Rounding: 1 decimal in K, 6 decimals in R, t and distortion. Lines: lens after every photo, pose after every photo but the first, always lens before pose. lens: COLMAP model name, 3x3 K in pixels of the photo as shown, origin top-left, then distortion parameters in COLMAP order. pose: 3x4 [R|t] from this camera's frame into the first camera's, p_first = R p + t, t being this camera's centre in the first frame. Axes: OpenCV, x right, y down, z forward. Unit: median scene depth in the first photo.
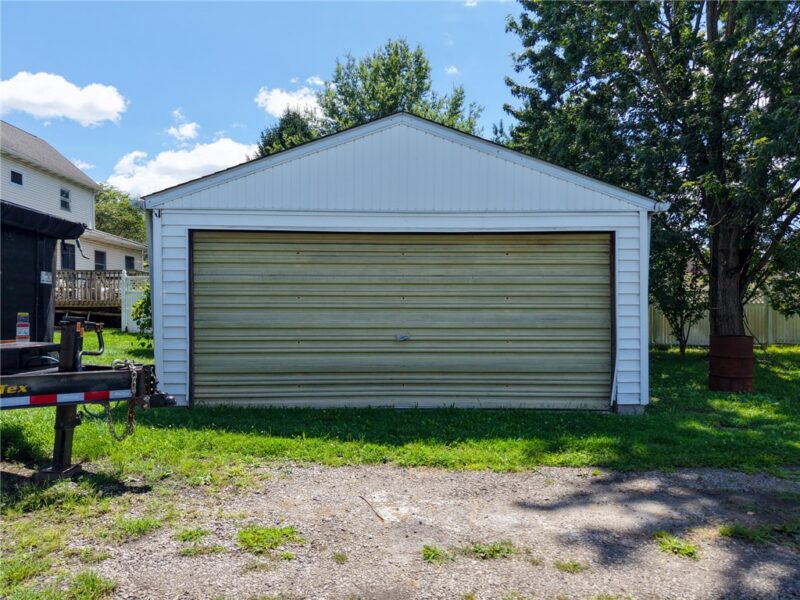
lens RADIAL K [[529.0, 0, 400.0], [0, 529.0, 300.0], [0, 0, 1]] dist [0.004638, -0.000309]
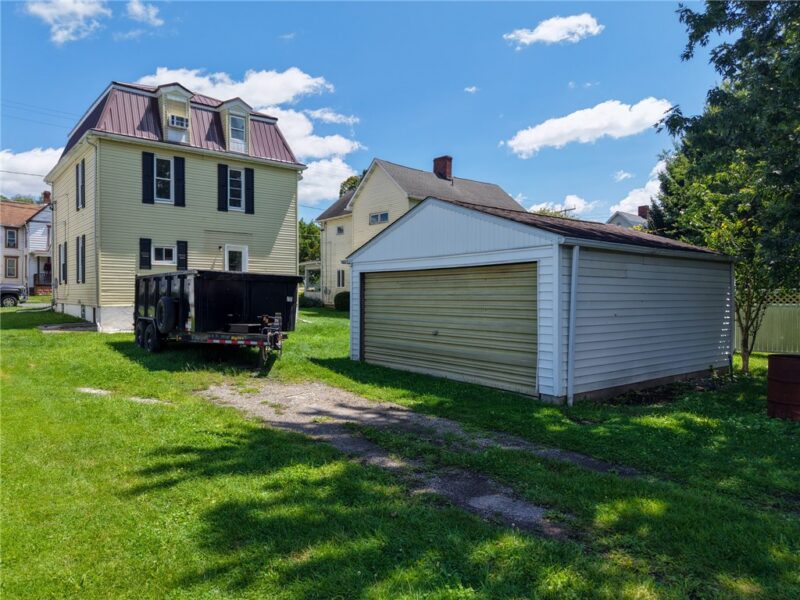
lens RADIAL K [[529.0, 0, 400.0], [0, 529.0, 300.0], [0, 0, 1]] dist [0.004638, -0.000309]
pose [[0.596353, 0.004150, -0.802712, 1.250217], [-0.020906, 0.999728, -0.010363, -0.011480], [0.802450, 0.022961, 0.596277, -0.062460]]
